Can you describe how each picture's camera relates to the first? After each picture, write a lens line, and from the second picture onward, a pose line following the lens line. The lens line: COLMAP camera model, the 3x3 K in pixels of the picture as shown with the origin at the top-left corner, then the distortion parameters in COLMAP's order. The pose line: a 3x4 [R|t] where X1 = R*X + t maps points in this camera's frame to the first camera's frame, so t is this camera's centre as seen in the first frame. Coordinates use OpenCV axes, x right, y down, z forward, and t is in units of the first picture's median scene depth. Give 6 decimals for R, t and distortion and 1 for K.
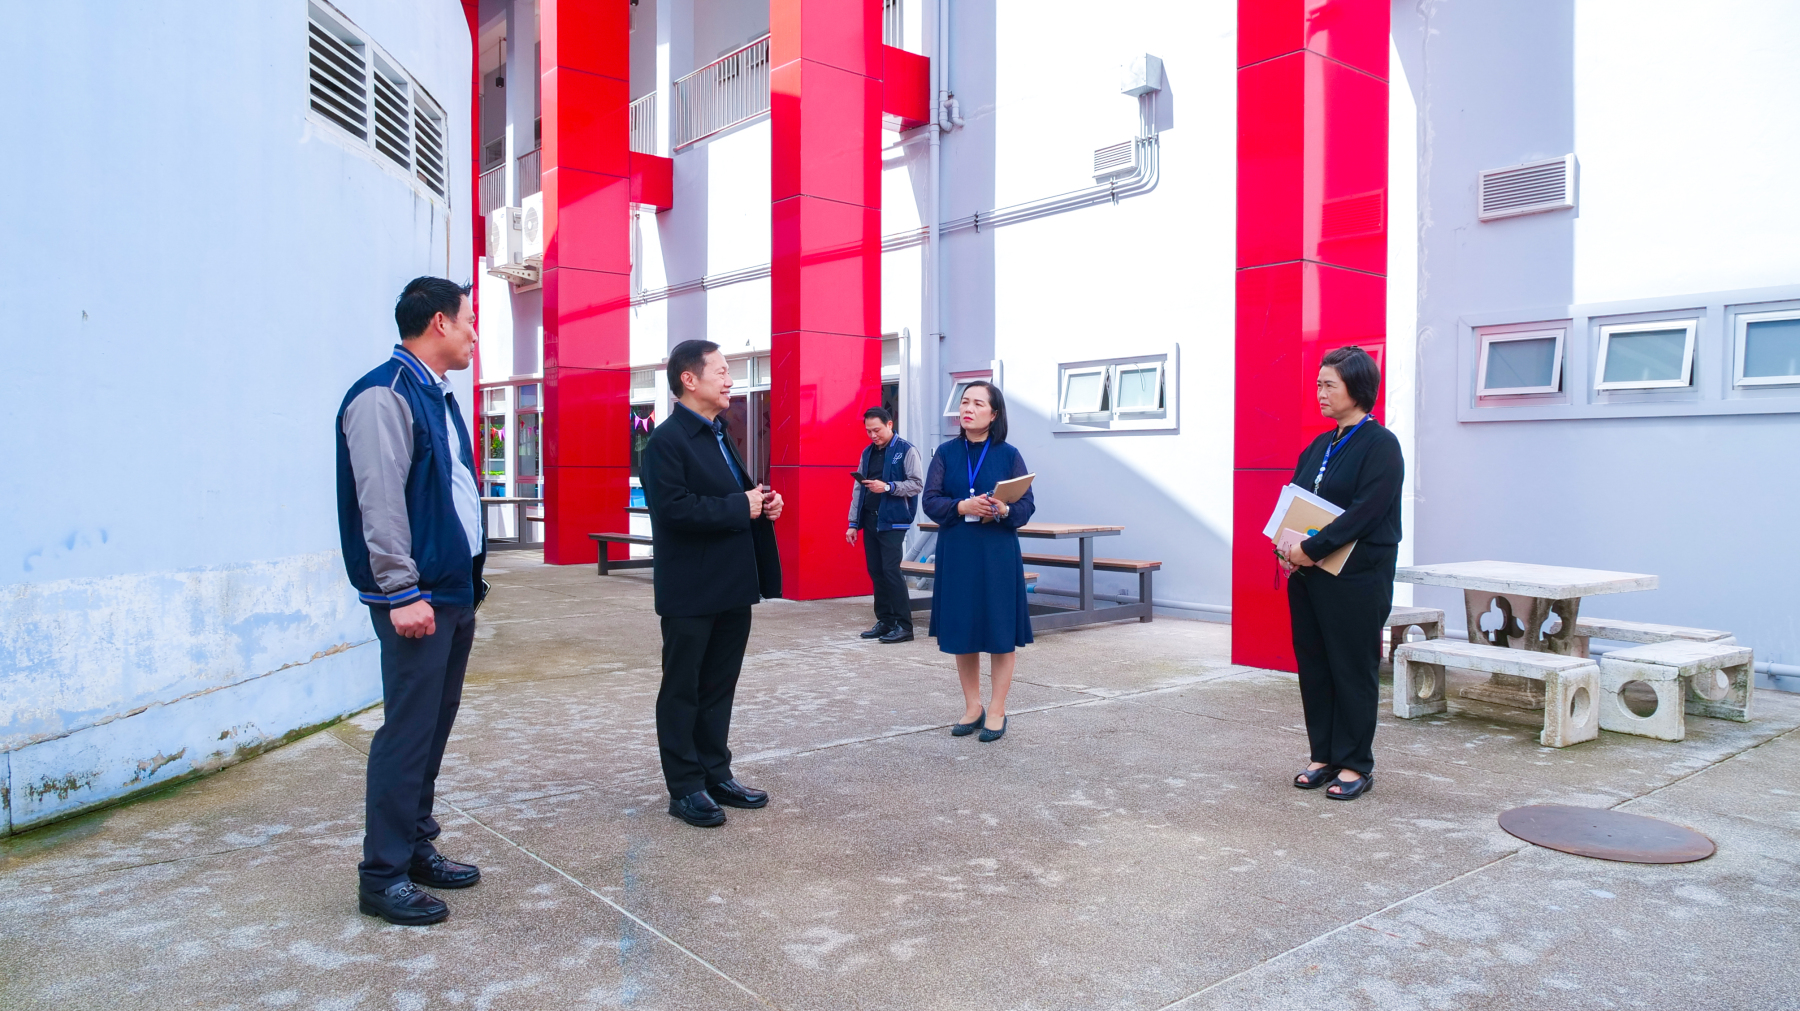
lens RADIAL K [[1199.3, 0, 900.0], [0, 1199.3, 505.5], [0, 0, 1]] dist [-0.022797, -0.000281]
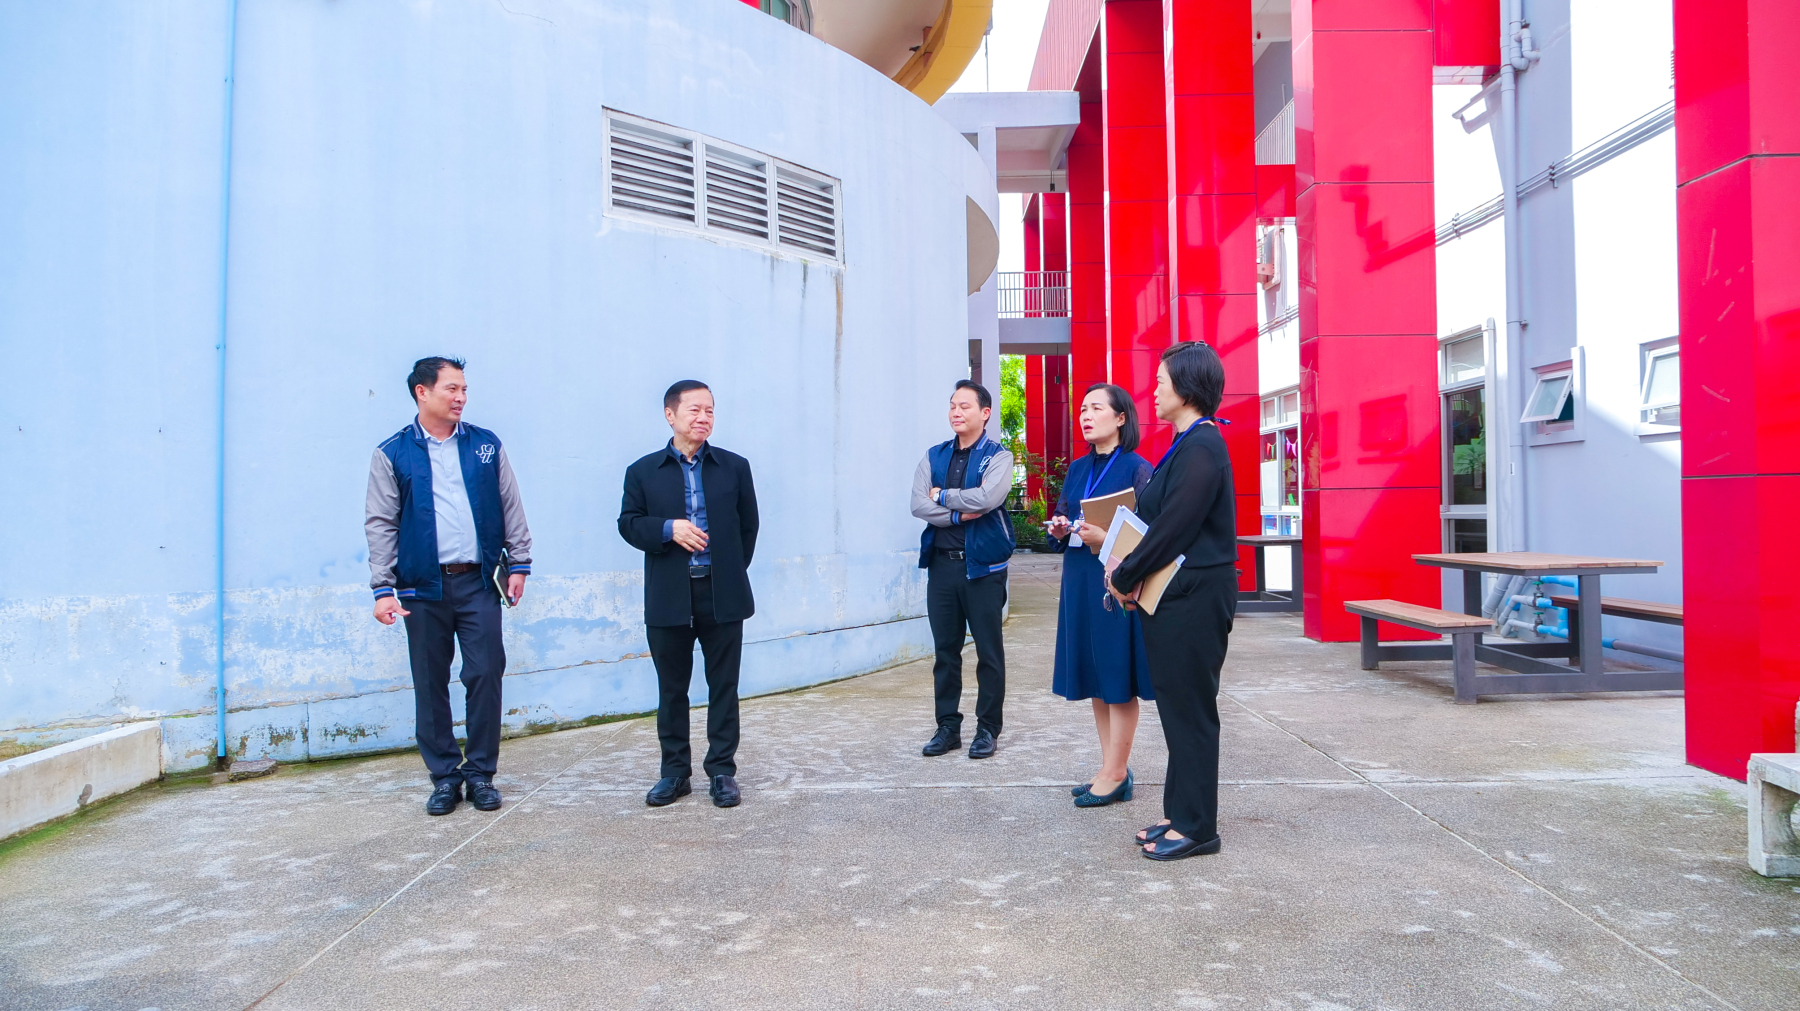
lens RADIAL K [[1205.7, 0, 900.0], [0, 1205.7, 505.5], [0, 0, 1]] dist [-0.017982, 0.002507]
pose [[0.758721, -0.016793, -0.651200, 0.703340], [-0.000652, 0.999648, -0.026538, 0.007803], [0.651416, 0.020559, 0.758442, 0.347241]]
